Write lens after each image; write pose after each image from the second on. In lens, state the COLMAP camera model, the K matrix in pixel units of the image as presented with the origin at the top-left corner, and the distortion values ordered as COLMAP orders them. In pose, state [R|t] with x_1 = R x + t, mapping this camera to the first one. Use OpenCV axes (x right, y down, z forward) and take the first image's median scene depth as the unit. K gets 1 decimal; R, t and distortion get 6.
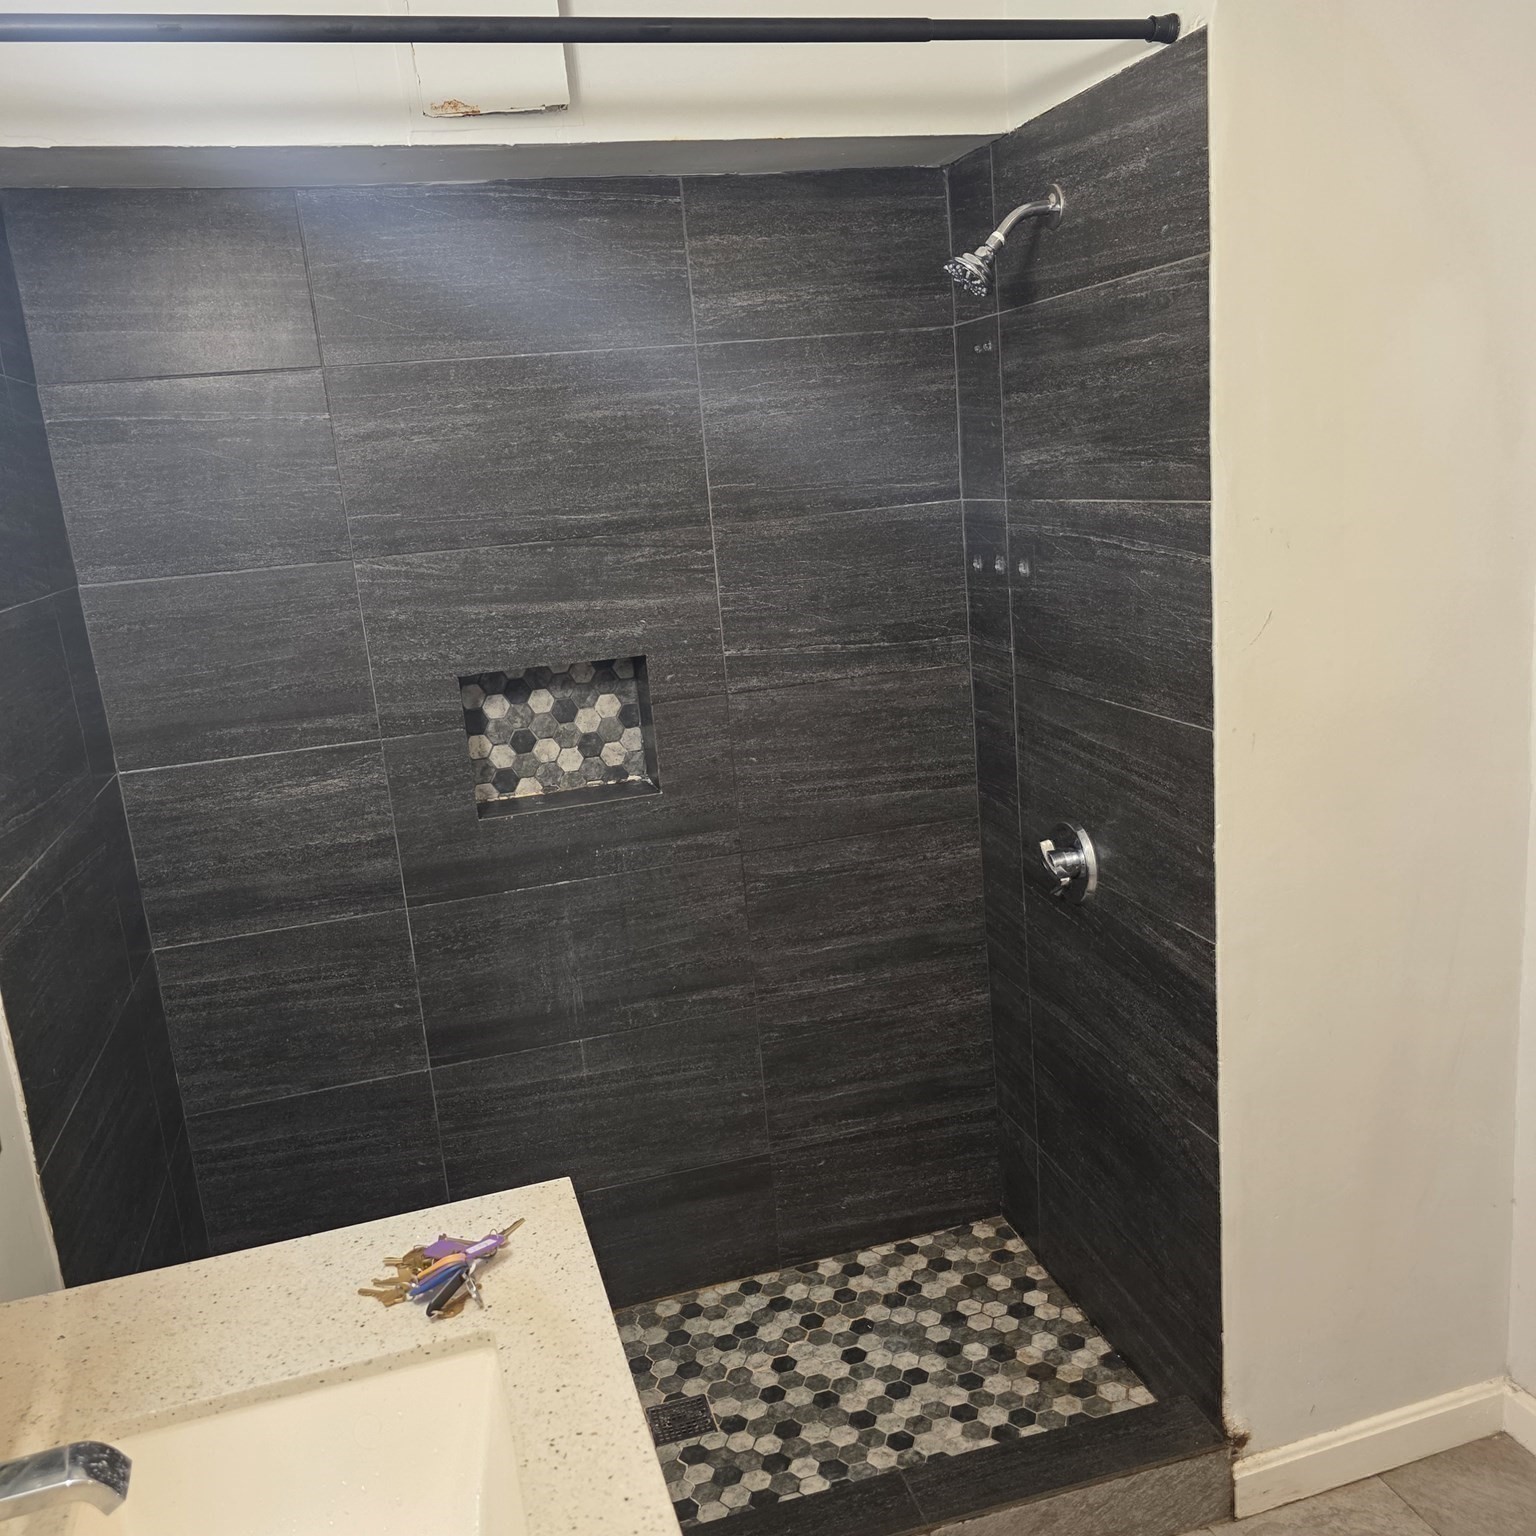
lens RADIAL K [[1377.4, 0, 767.1], [0, 1377.4, 802.6], [0, 0, 1]] dist [0.090545, -0.142148]
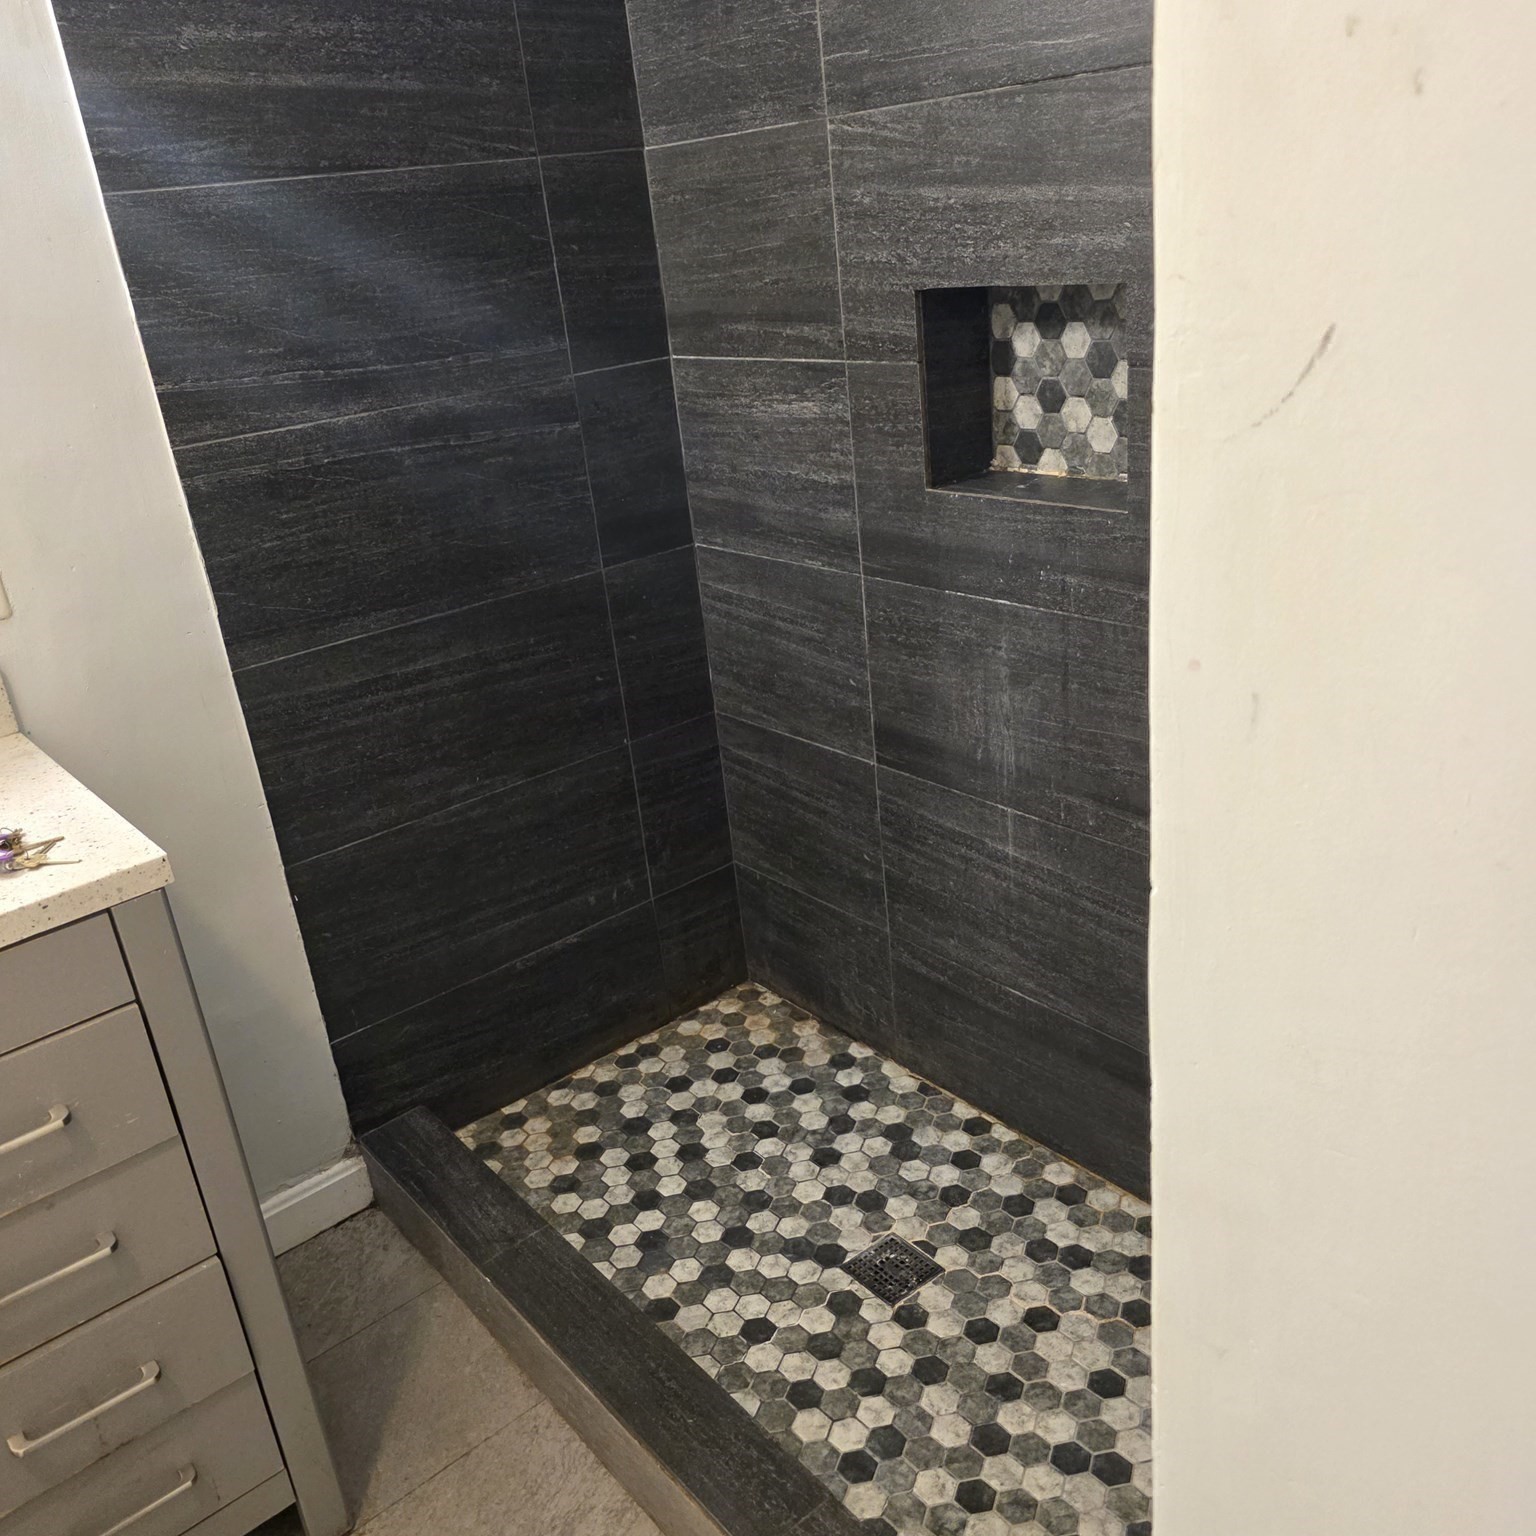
lens RADIAL K [[1377.4, 0, 767.1], [0, 1377.4, 802.6], [0, 0, 1]] dist [0.090545, -0.142148]
pose [[0.395348, 0.408296, -0.822797, 0.474379], [-0.153821, 0.912554, 0.378926, -0.109295], [0.905560, -0.023244, 0.423580, 0.593418]]
